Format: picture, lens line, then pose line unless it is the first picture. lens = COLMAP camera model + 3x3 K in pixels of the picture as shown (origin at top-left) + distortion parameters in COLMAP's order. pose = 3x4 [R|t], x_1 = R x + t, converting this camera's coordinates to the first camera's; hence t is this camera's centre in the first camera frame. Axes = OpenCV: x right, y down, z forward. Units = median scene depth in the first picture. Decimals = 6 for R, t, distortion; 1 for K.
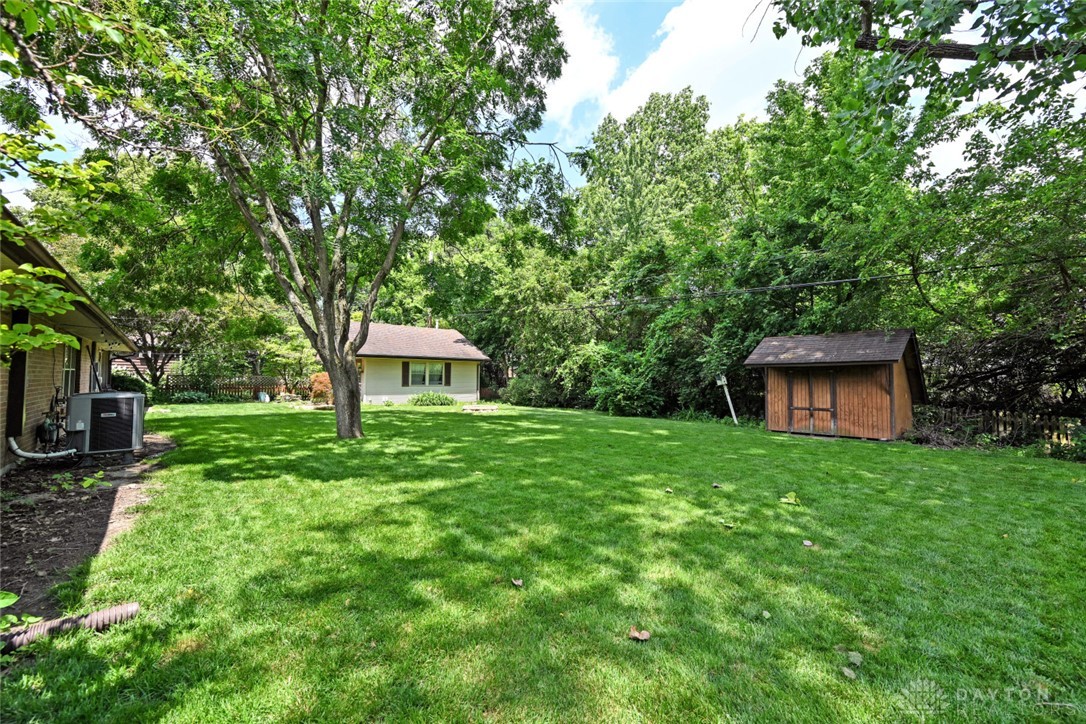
lens RADIAL K [[429.6, 0, 543.0], [0, 429.6, 362.0], [0, 0, 1]] dist [-0.007311, -0.000011]
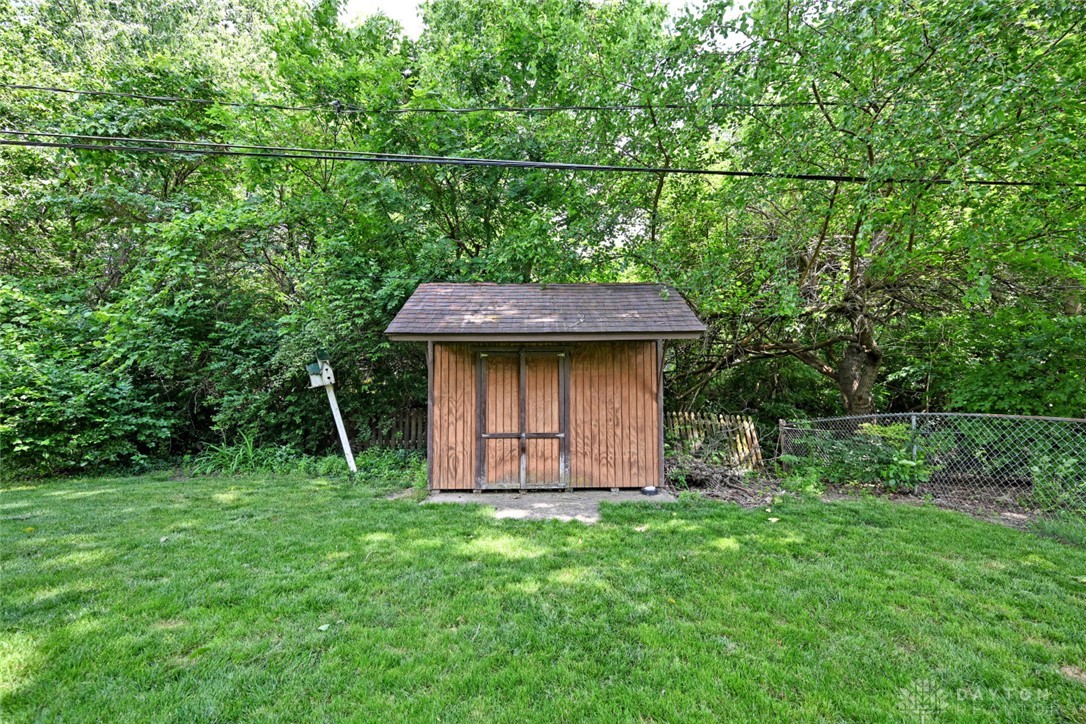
lens RADIAL K [[429.6, 0, 543.0], [0, 429.6, 362.0], [0, 0, 1]] dist [-0.007311, -0.000011]
pose [[0.641537, 0.027696, 0.766592, 0.262173], [-0.031907, 0.999447, -0.009406, 0.031180], [-0.766428, -0.018425, 0.642066, 0.638937]]
